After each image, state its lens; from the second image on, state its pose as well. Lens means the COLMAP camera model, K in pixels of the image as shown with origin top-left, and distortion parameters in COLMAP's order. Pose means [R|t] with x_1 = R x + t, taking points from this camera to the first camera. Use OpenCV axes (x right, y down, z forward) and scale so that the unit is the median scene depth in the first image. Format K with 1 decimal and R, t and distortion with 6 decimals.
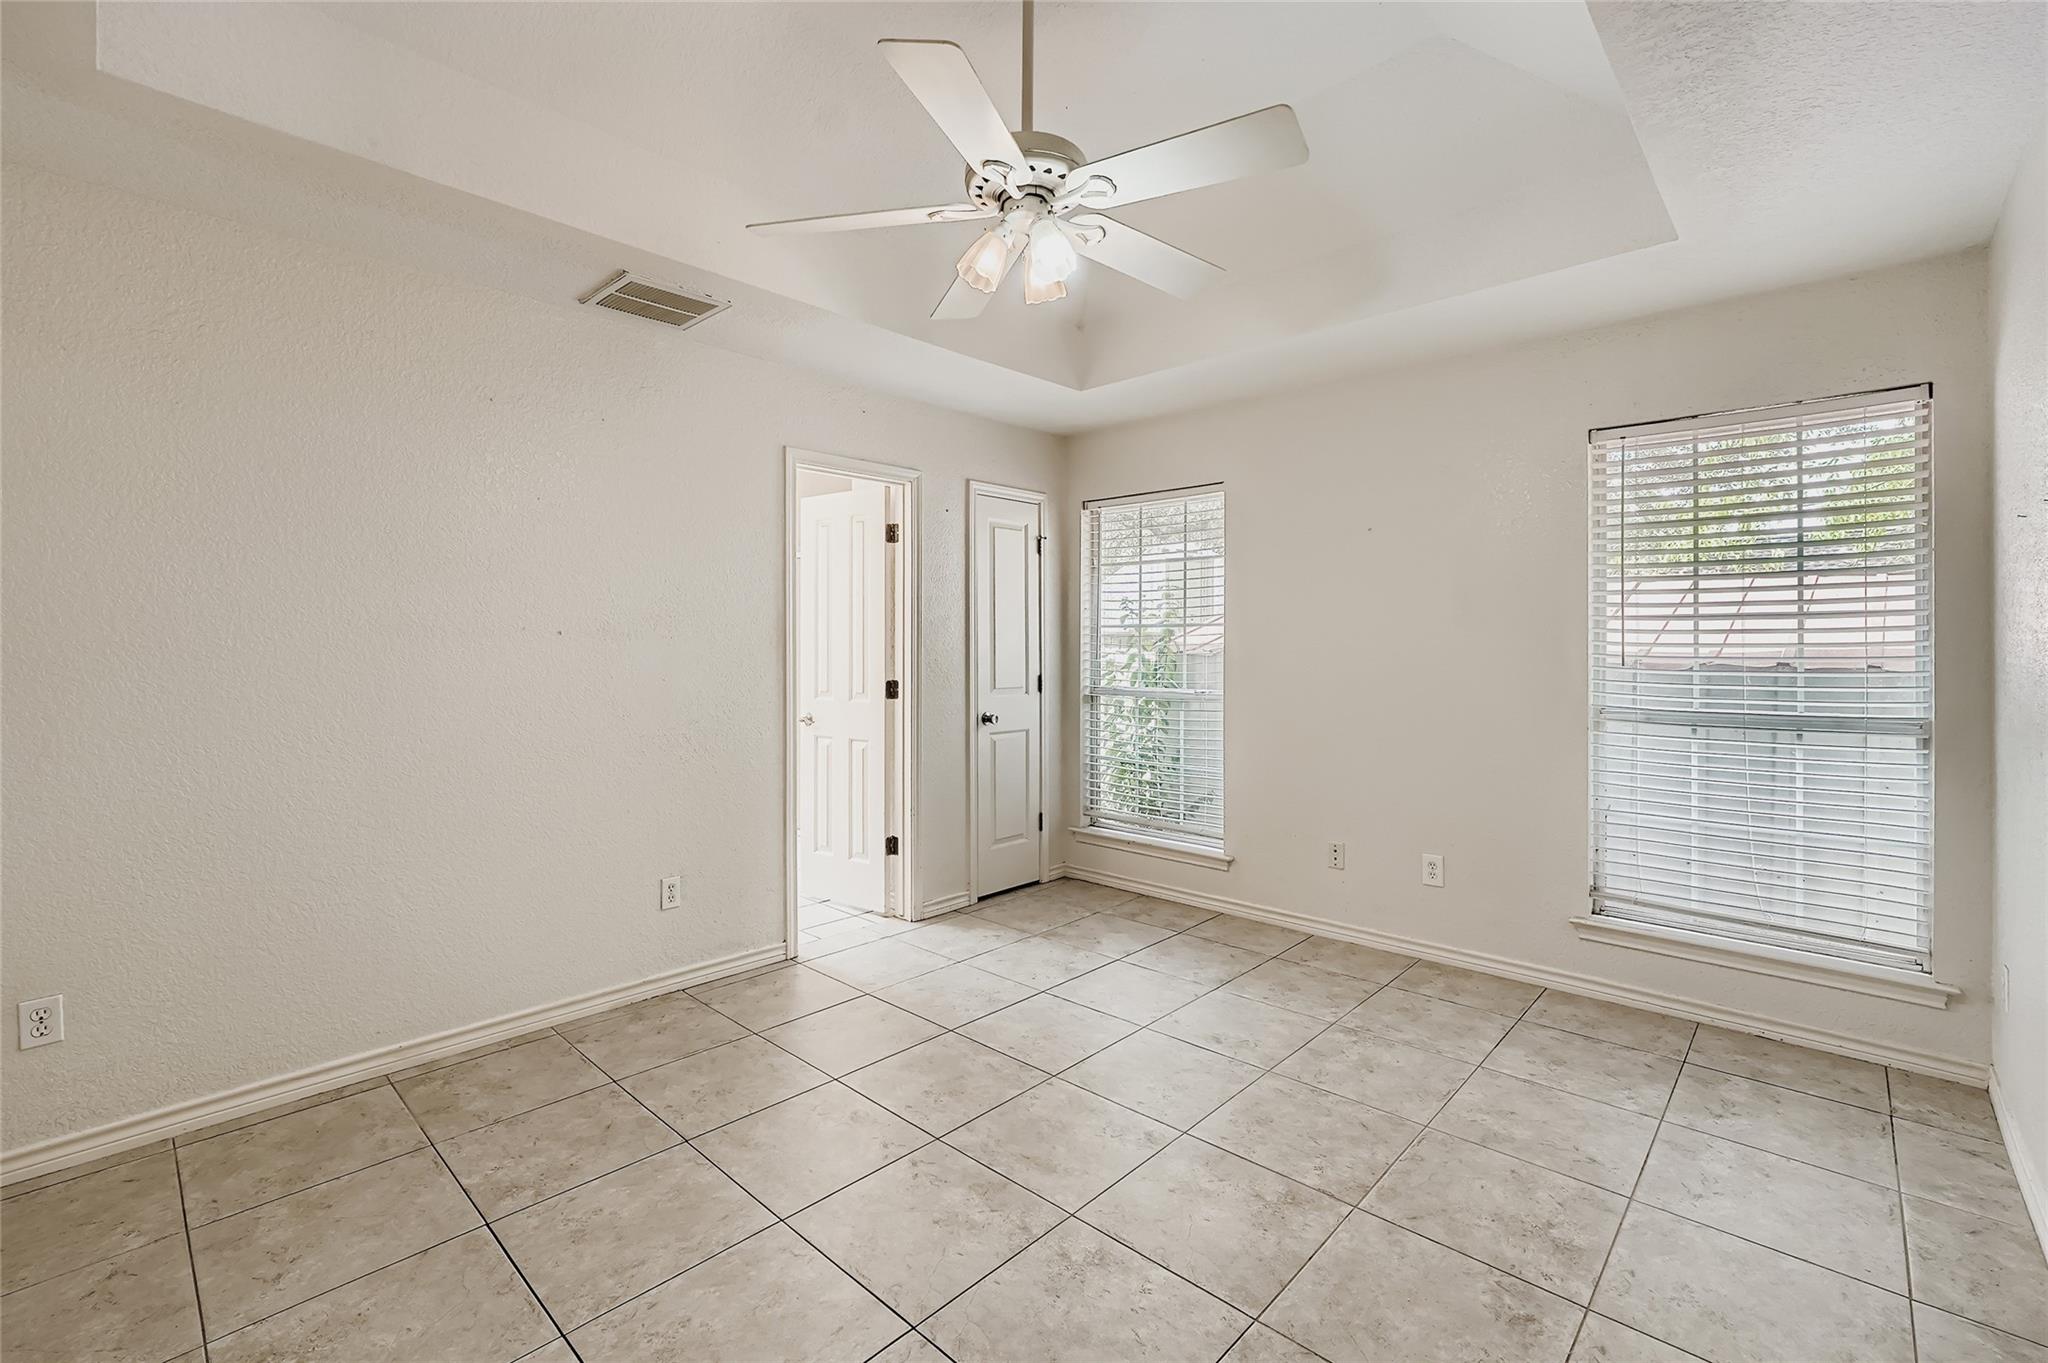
lens RADIAL K [[888.6, 0, 1027.2], [0, 888.6, 655.4], [0, 0, 1]] dist [-0.021342, 0.000486]
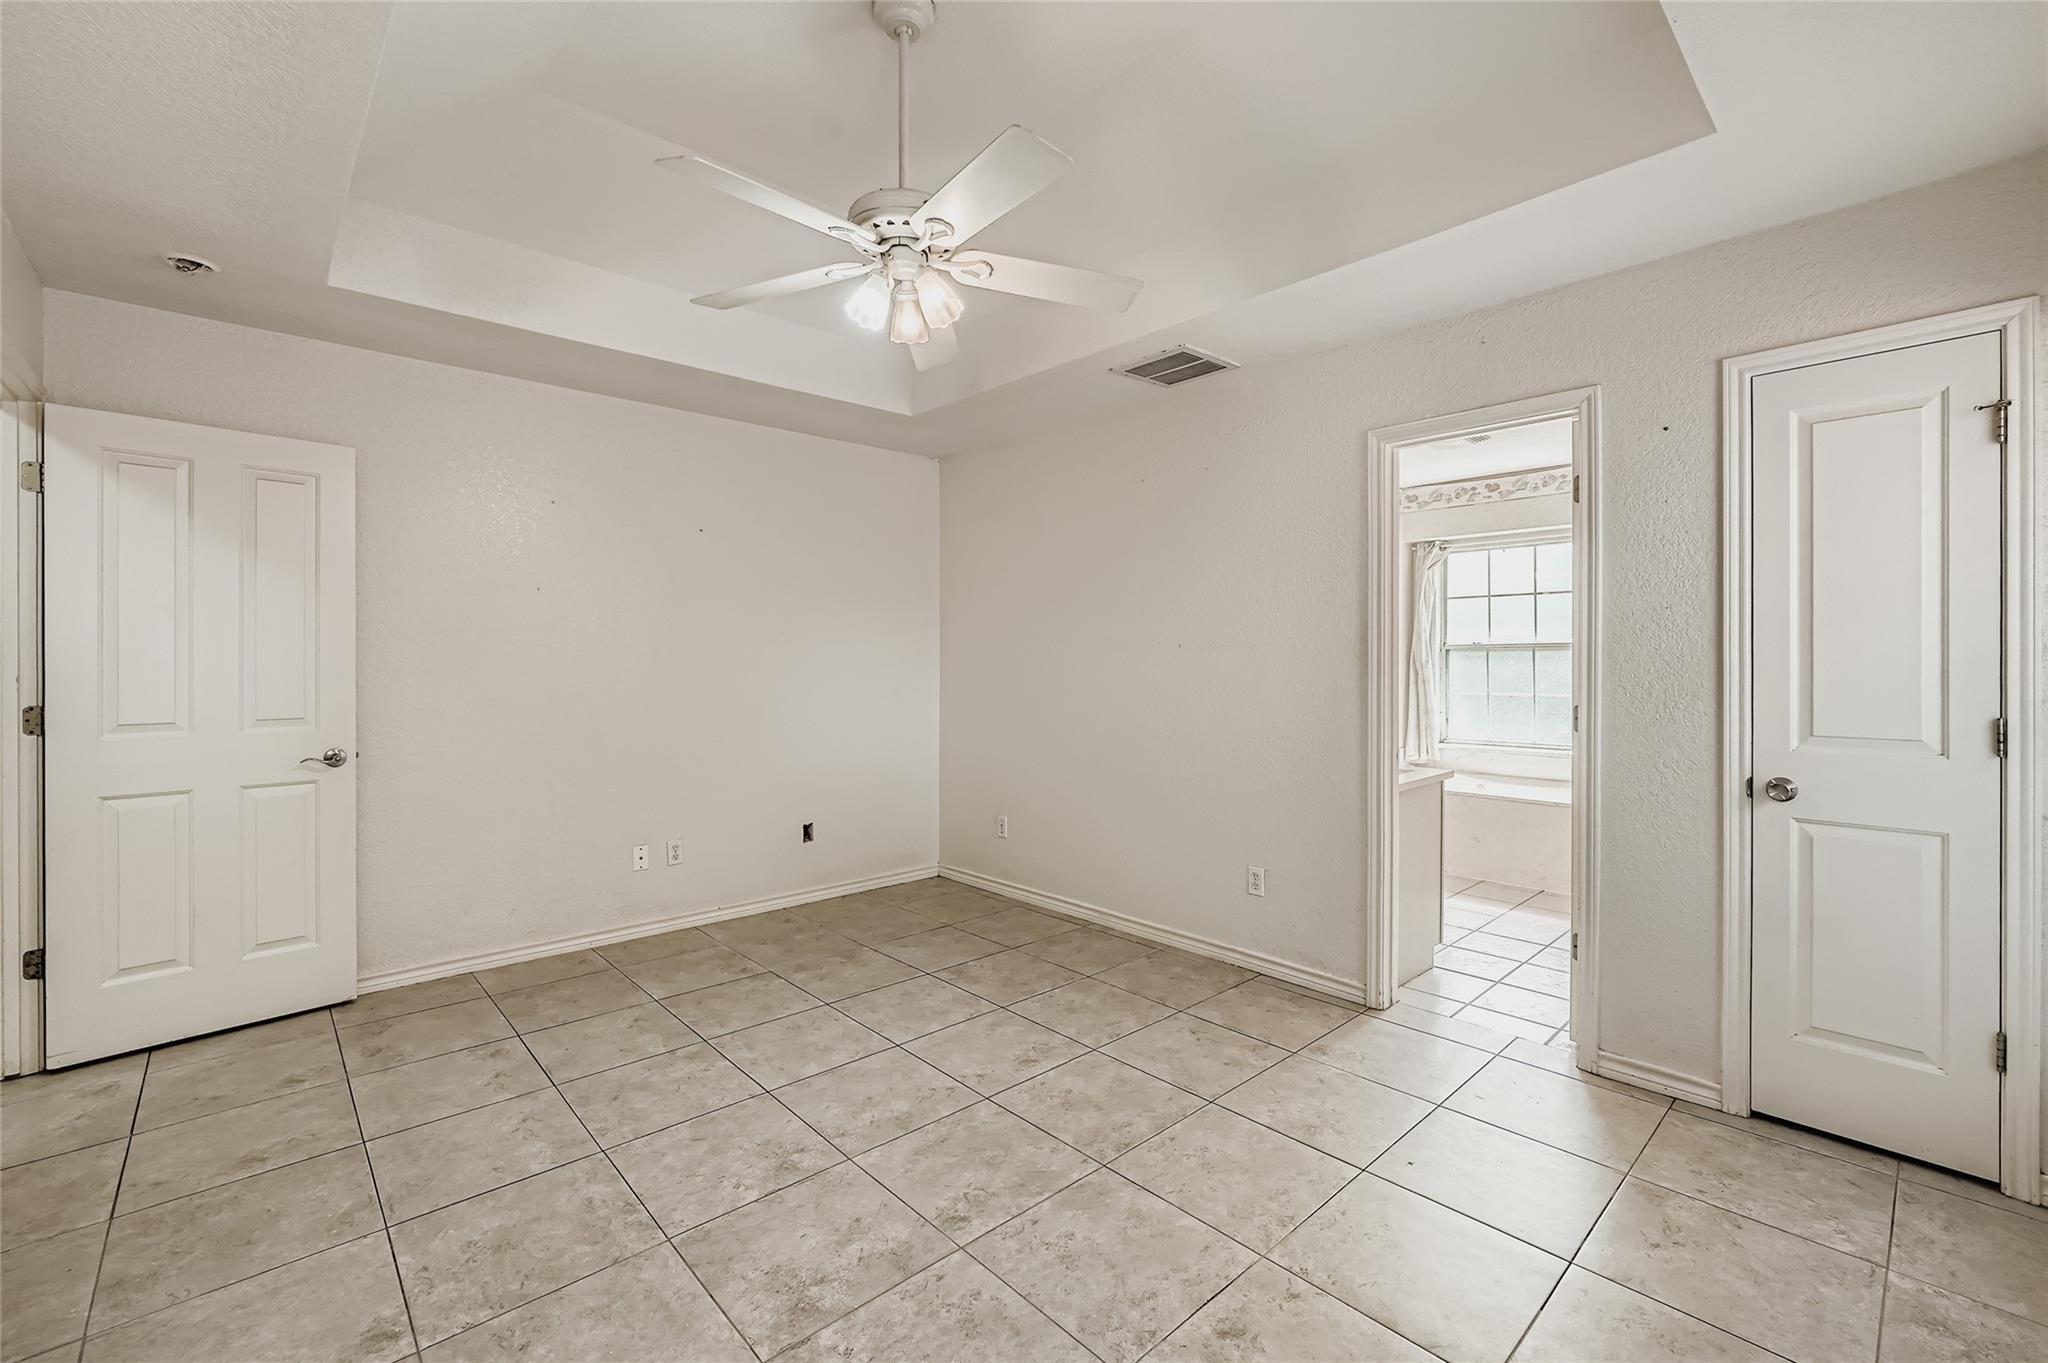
lens RADIAL K [[888.6, 0, 1027.2], [0, 888.6, 655.4], [0, 0, 1]] dist [-0.021342, 0.000486]
pose [[-0.088594, -0.001093, -0.996067, 0.855454], [-0.012336, 0.999924, 0.000000, -0.005723], [0.995991, 0.012287, -0.088601, 0.980543]]
